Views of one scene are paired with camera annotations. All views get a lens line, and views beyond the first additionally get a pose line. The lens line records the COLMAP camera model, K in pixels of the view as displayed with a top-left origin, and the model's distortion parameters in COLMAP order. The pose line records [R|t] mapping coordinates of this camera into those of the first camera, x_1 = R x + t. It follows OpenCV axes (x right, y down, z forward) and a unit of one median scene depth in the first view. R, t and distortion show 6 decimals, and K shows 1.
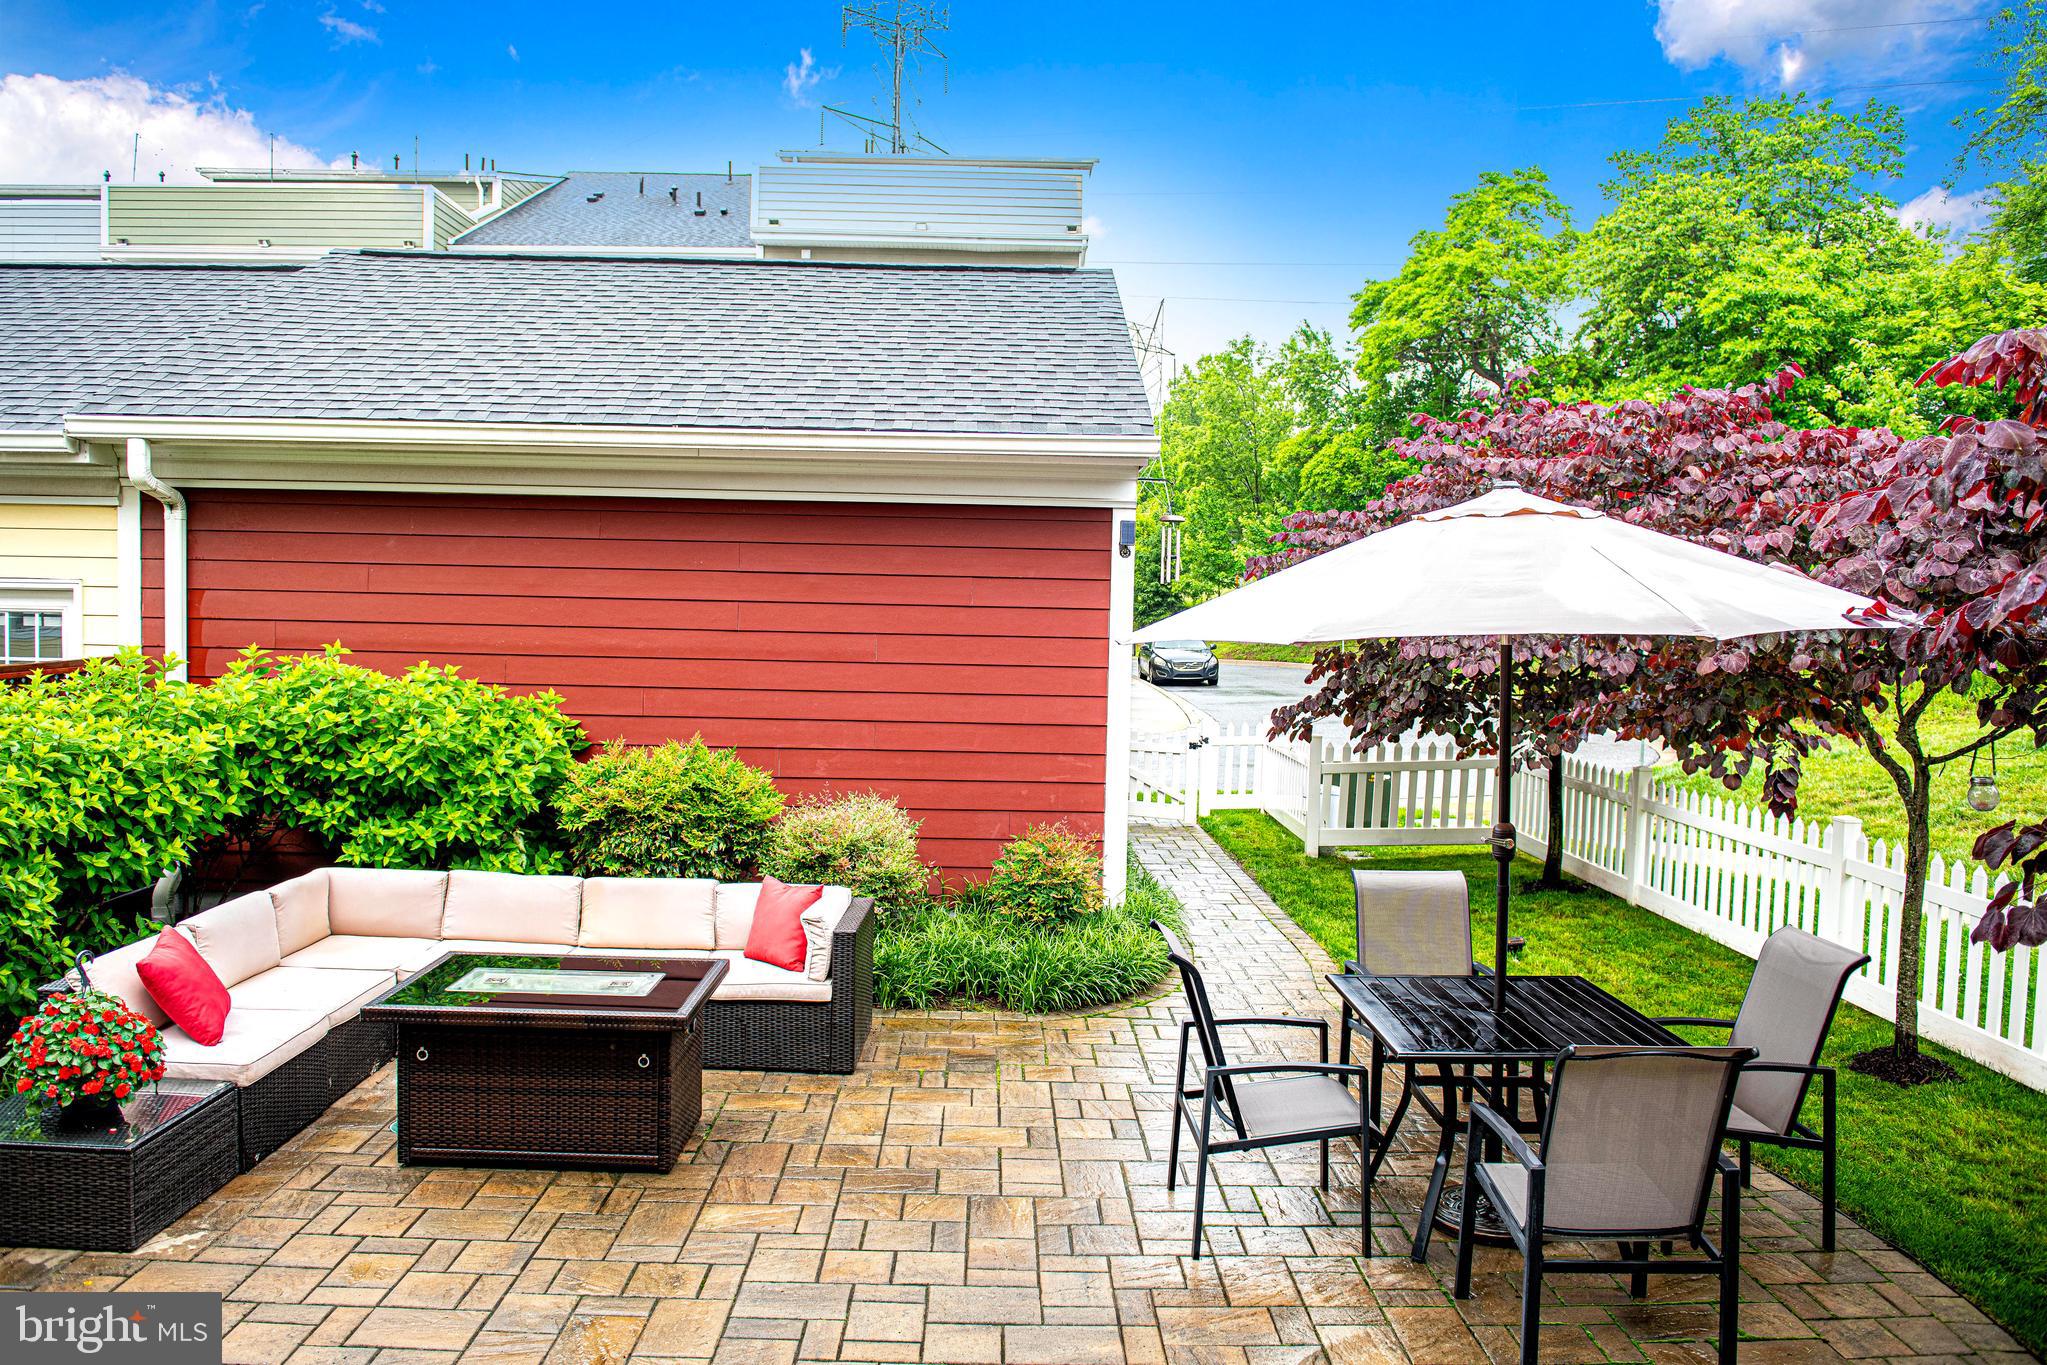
lens RADIAL K [[1422.9, 0, 1021.0], [0, 1422.9, 675.1], [0, 0, 1]] dist [-0.052030, -0.004198]
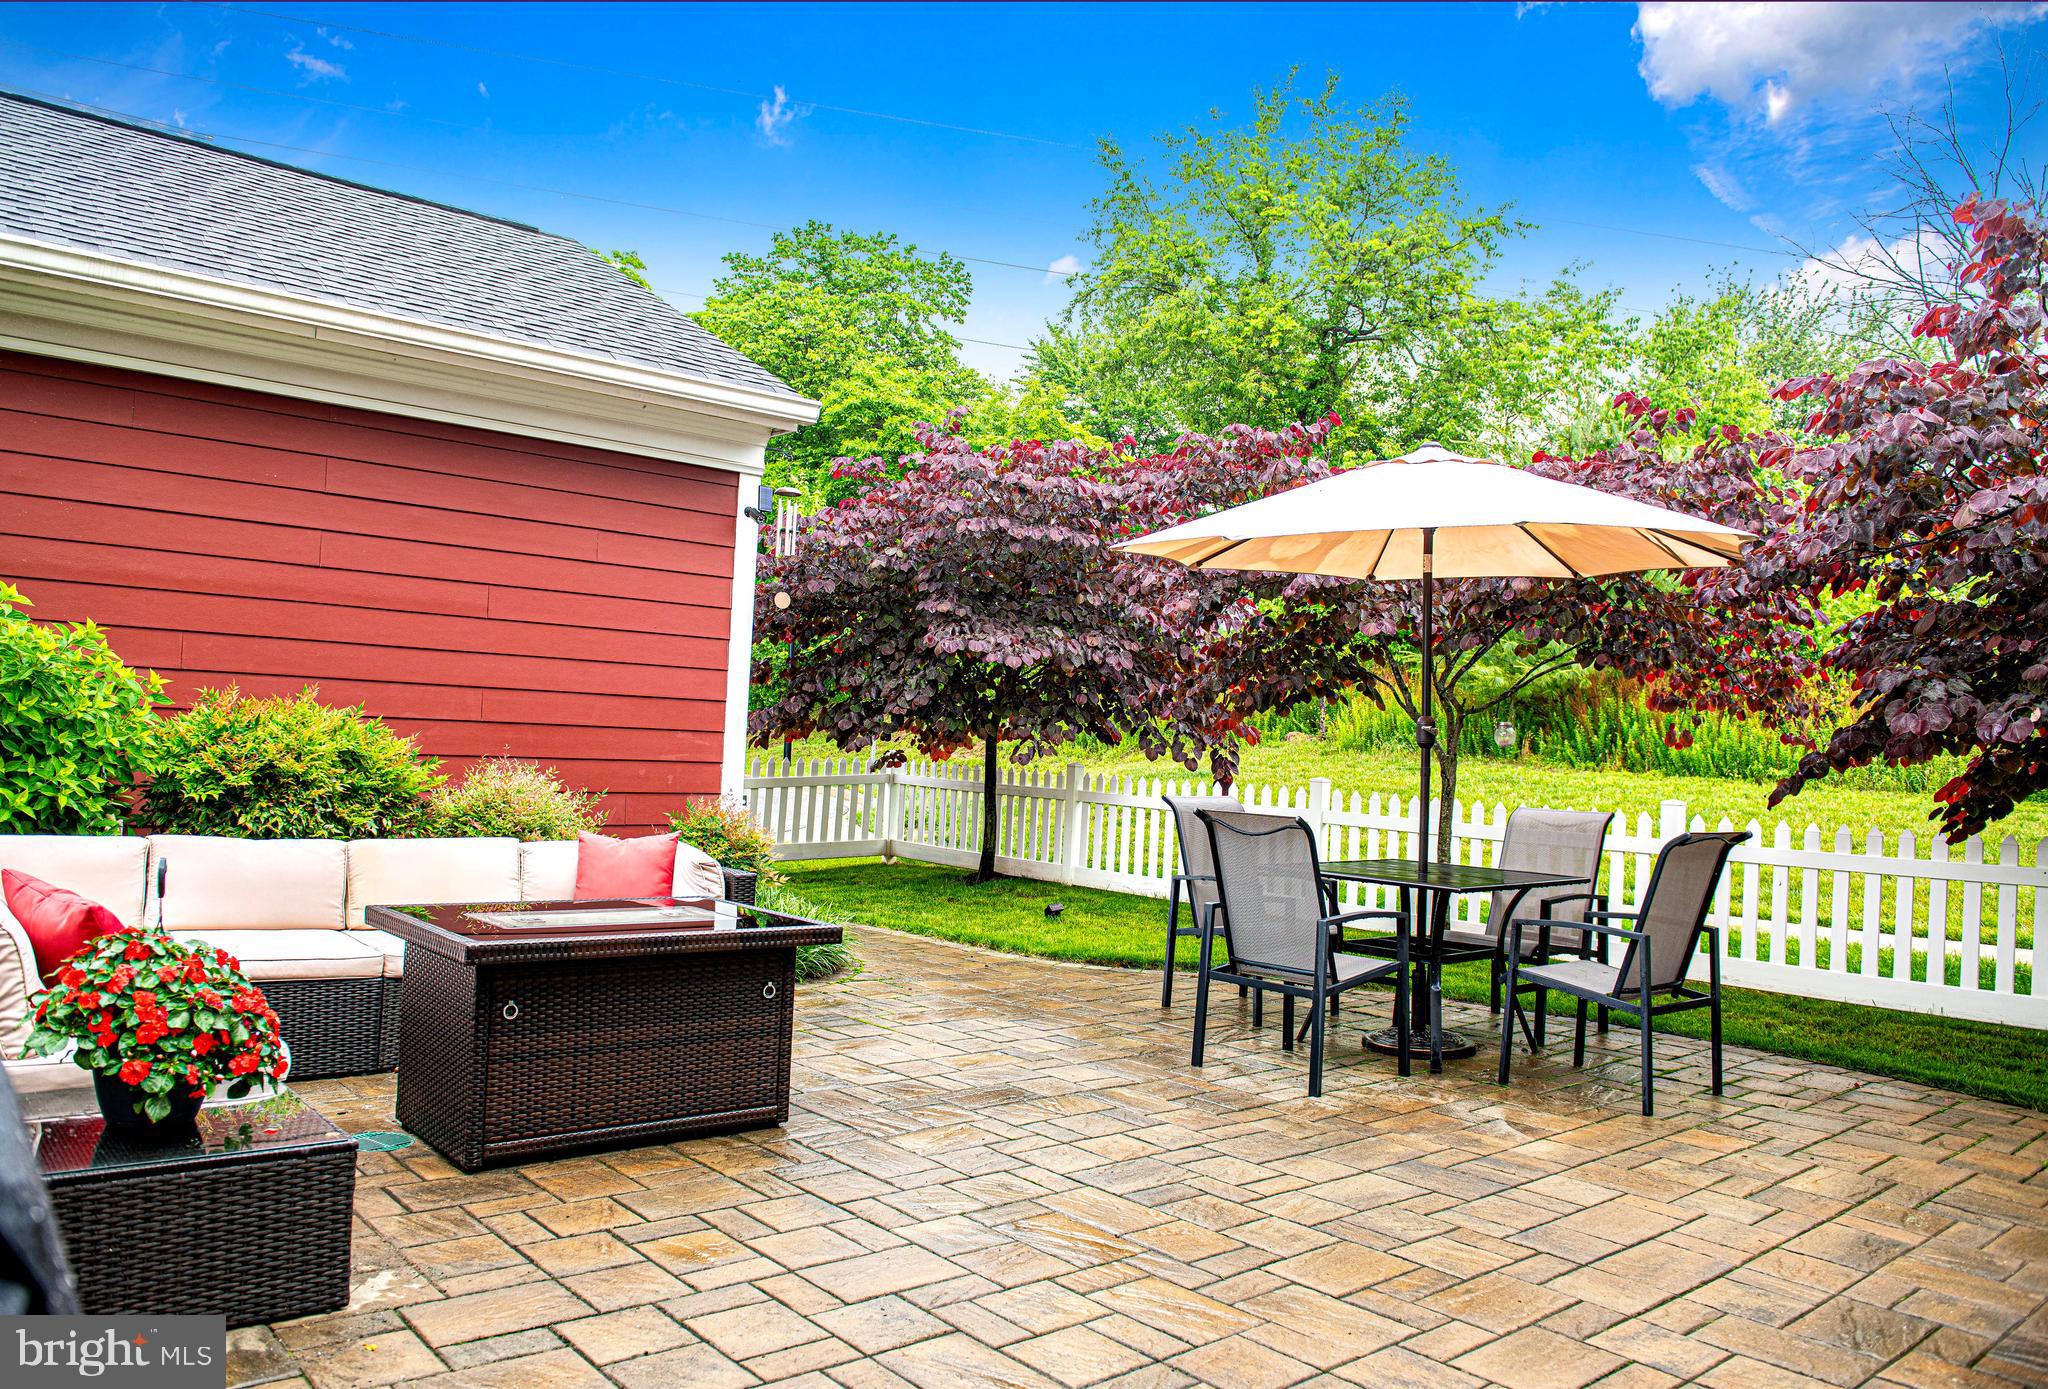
lens RADIAL K [[1452.6, 0, 1024.0], [0, 1452.6, 696.4], [0, 0, 1]] dist [-0.055126, -0.000934]
pose [[0.772030, 0.030177, 0.634869, -0.398779], [0.002521, 0.998719, -0.050538, 0.081904], [-0.635581, 0.040618, 0.770965, 0.136540]]
